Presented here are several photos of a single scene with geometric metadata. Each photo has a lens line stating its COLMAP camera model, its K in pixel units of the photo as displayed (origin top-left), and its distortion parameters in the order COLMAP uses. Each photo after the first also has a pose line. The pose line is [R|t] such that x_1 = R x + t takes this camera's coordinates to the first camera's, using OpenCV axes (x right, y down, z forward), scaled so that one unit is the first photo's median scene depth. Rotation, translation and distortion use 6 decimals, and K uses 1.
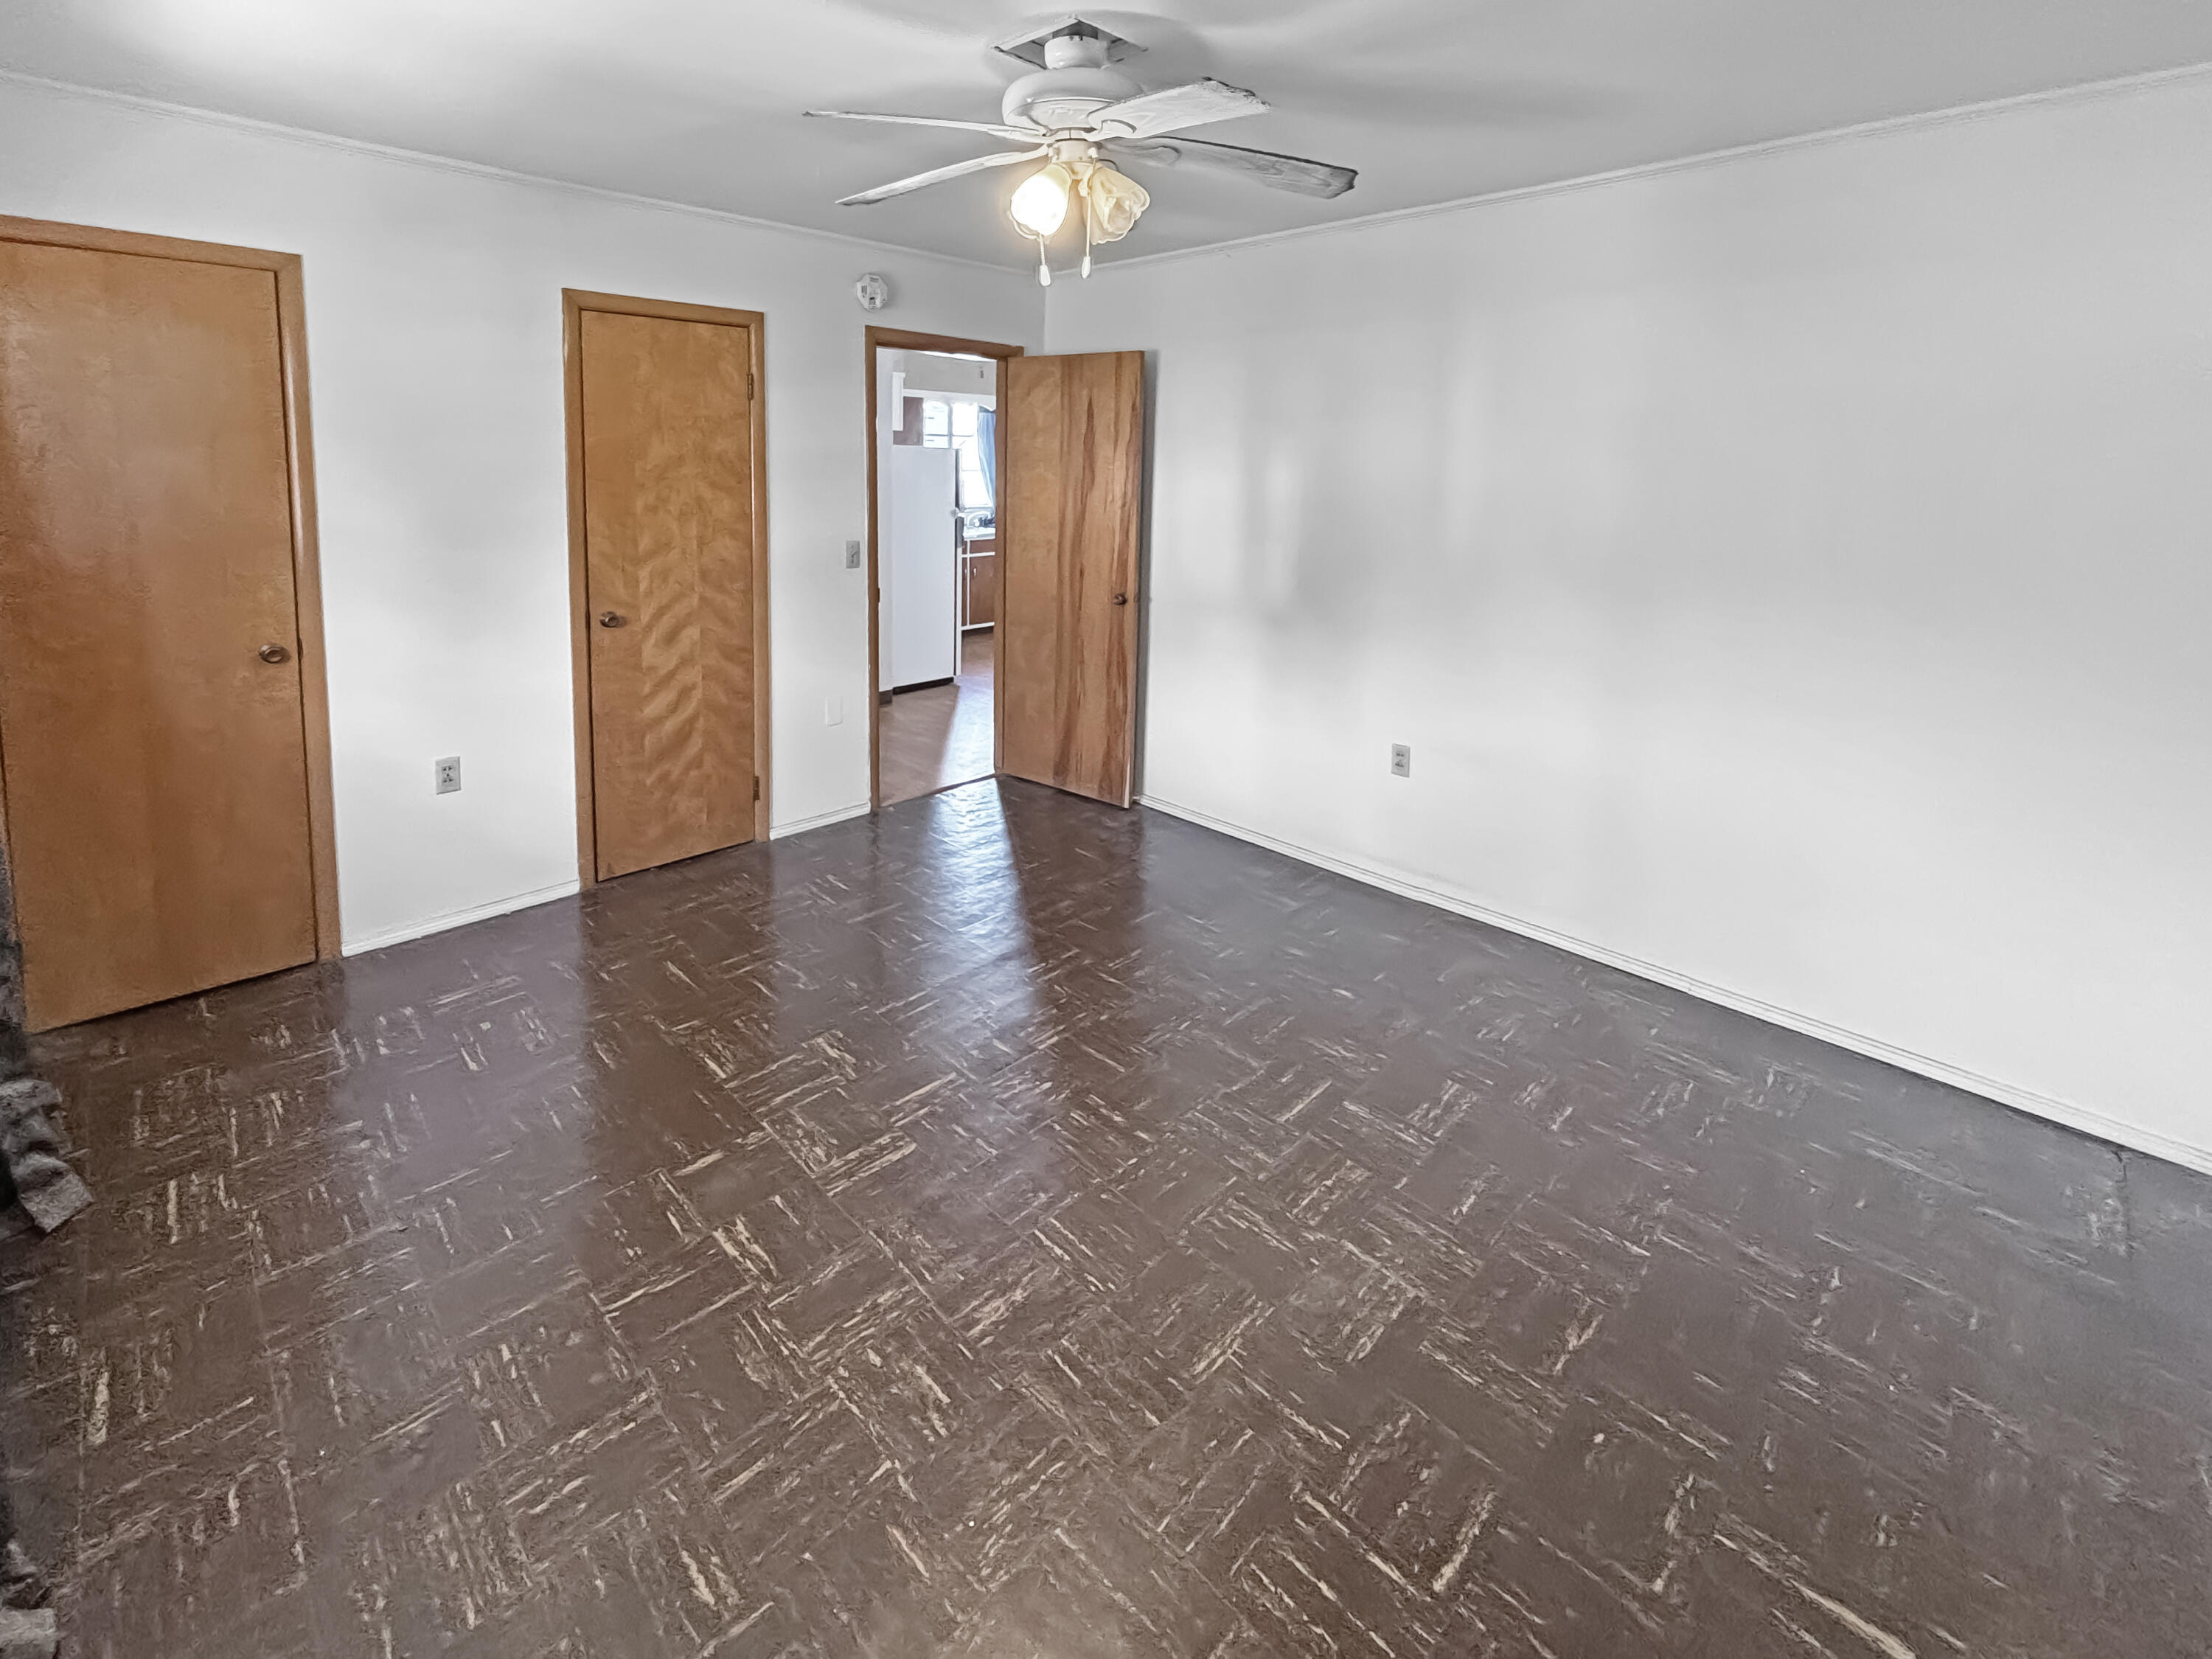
lens RADIAL K [[917.8, 0, 1106.0], [0, 917.8, 829.5], [0, 0, 1]] dist [0.001593, 0.000199]
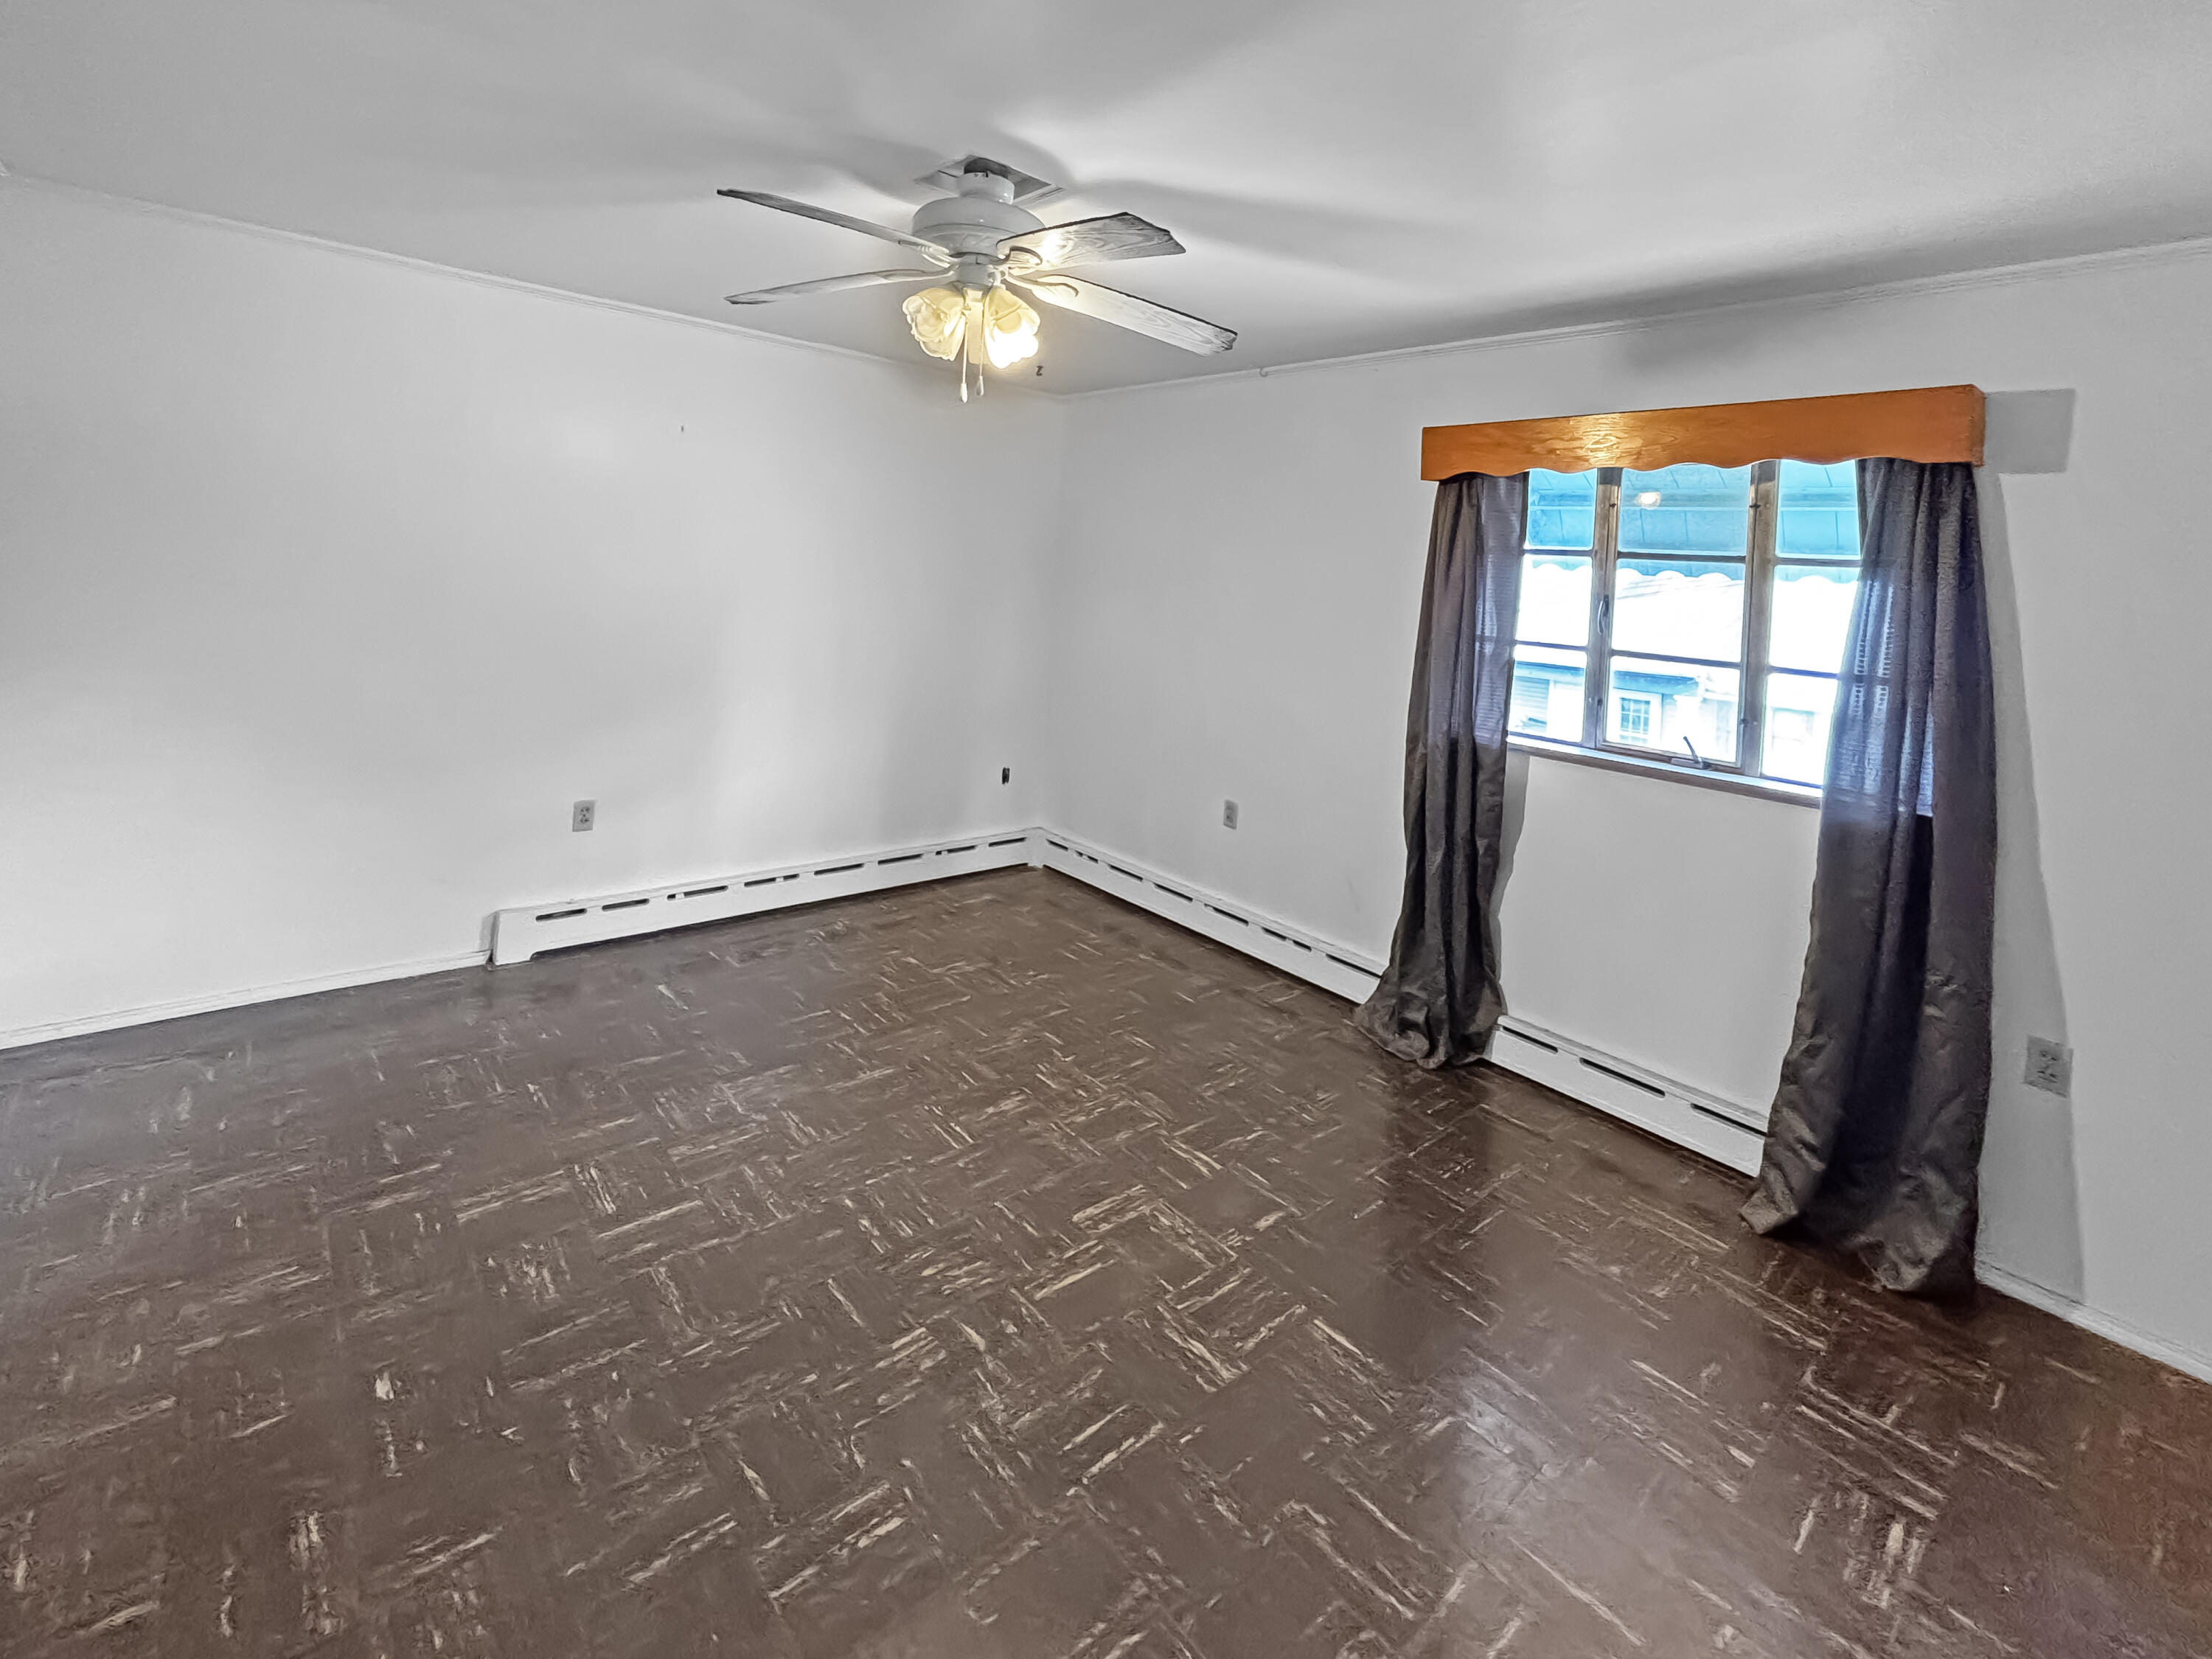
lens RADIAL K [[917.8, 0, 1106.0], [0, 917.8, 829.5], [0, 0, 1]] dist [0.001593, 0.000199]
pose [[-0.994461, -0.095742, 0.043369, -0.249339], [-0.048464, 0.783824, 0.619089, -0.635604], [-0.093267, 0.613558, -0.784122, 1.549053]]
